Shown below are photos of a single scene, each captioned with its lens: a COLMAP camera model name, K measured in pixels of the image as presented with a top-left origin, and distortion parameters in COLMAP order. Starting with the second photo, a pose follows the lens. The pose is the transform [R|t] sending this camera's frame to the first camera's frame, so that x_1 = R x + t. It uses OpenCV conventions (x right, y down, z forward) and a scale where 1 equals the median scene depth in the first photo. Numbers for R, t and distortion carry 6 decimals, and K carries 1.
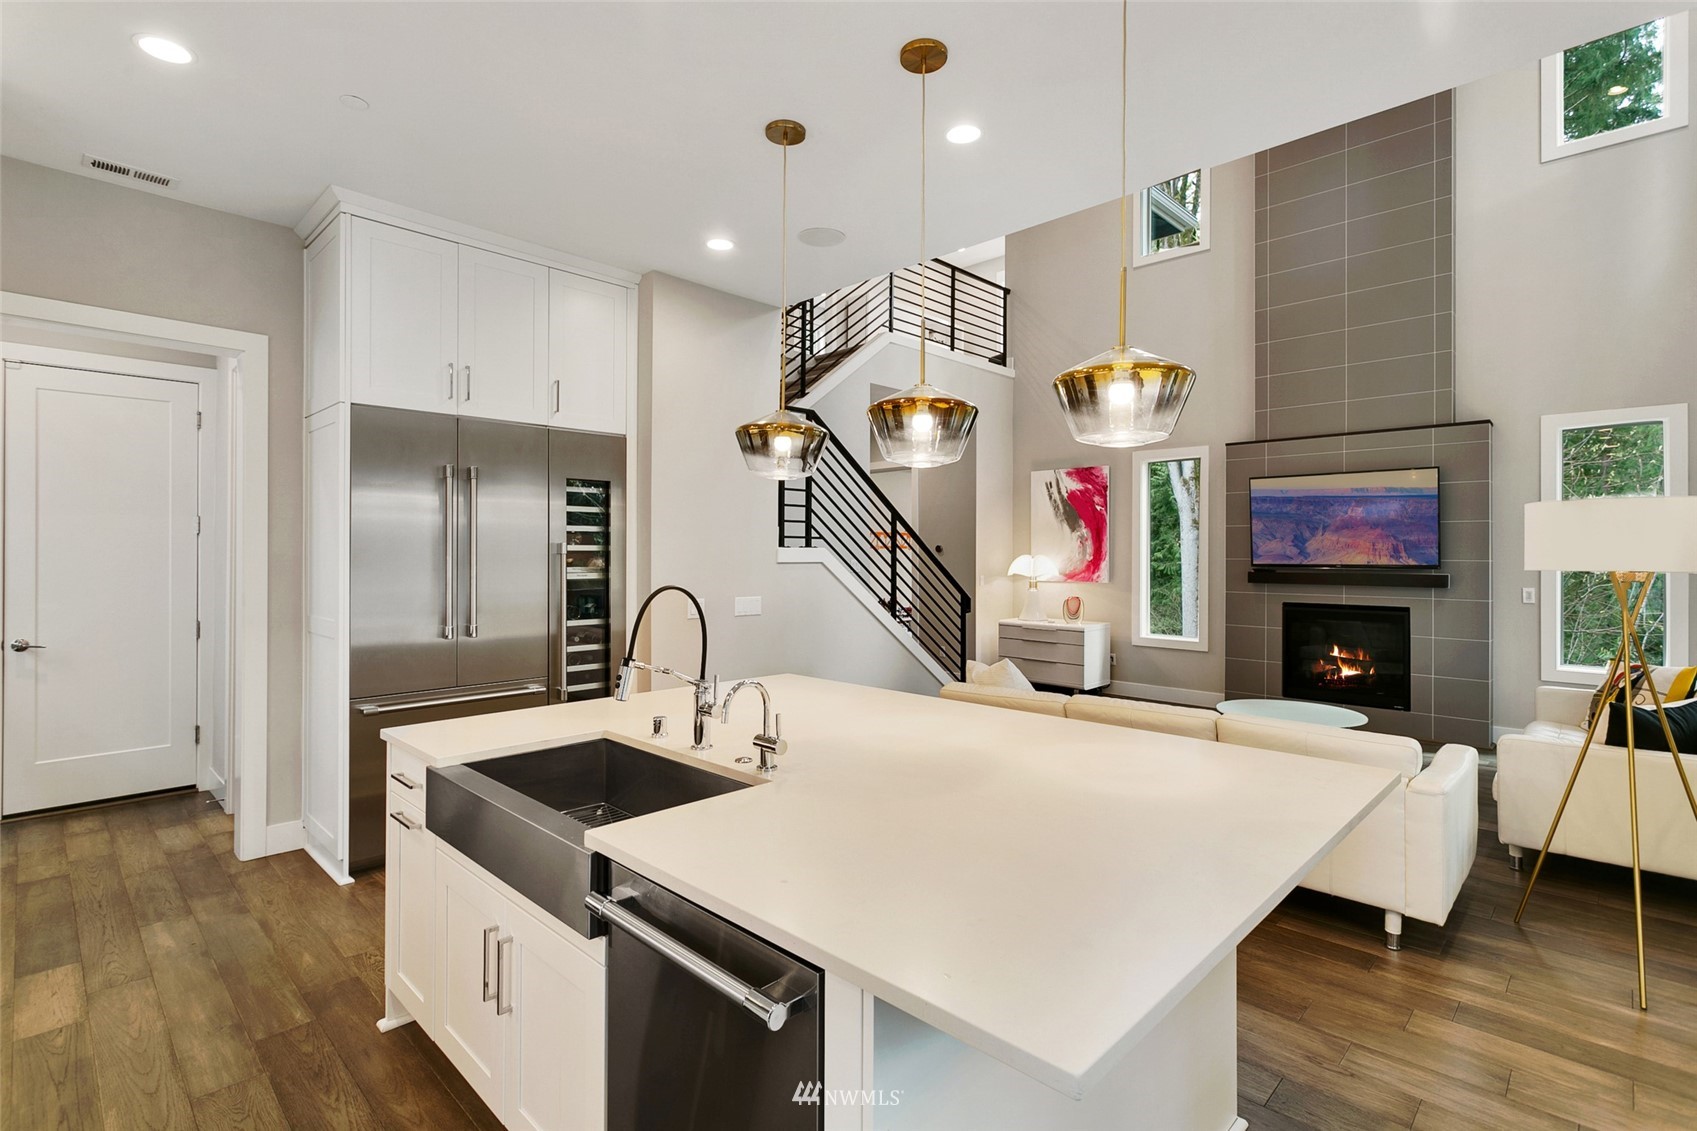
lens RADIAL K [[808.3, 0, 851.0], [0, 808.3, 557.3], [0, 0, 1]] dist [0.002700, -0.000079]
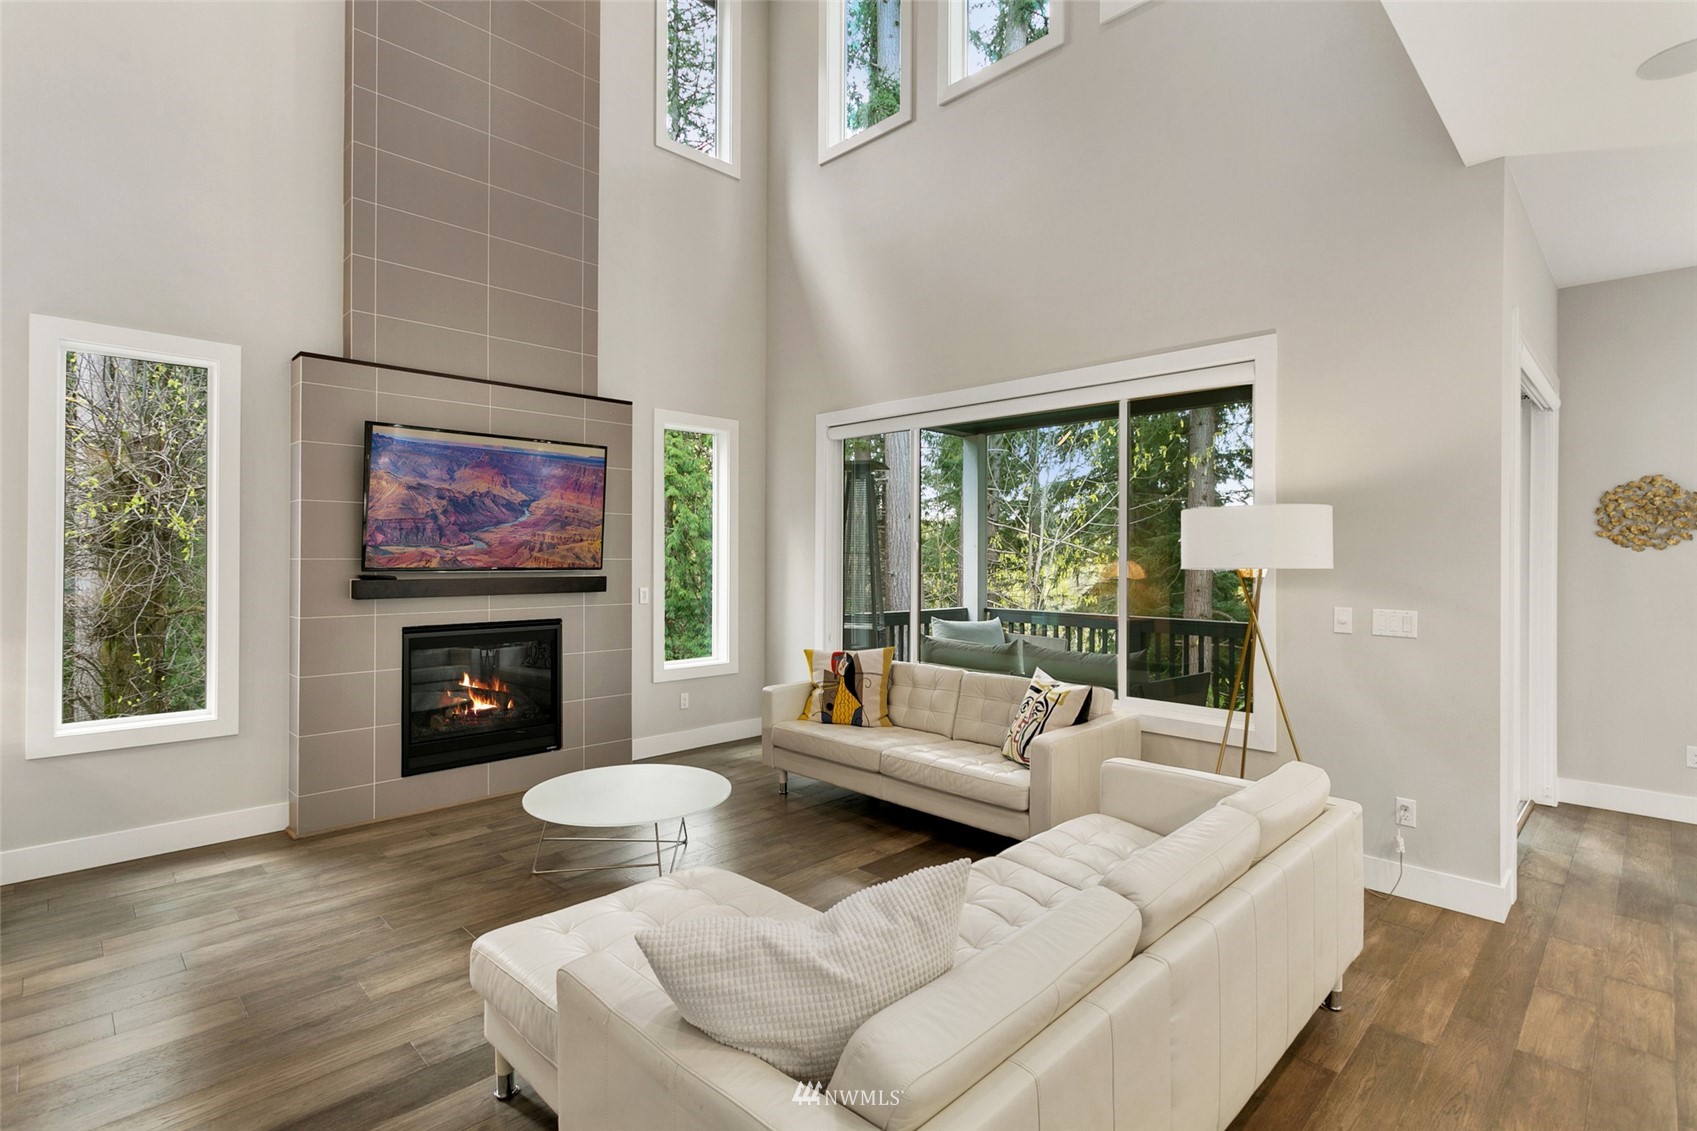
lens RADIAL K [[808.3, 0, 845.2], [0, 808.3, 557.6], [0, 0, 1]] dist [0.002700, -0.000079]
pose [[0.018585, -0.001066, 0.999827, -0.095736], [-0.001991, 0.999997, 0.001103, 0.001216], [-0.999825, -0.002011, 0.018583, 0.706711]]
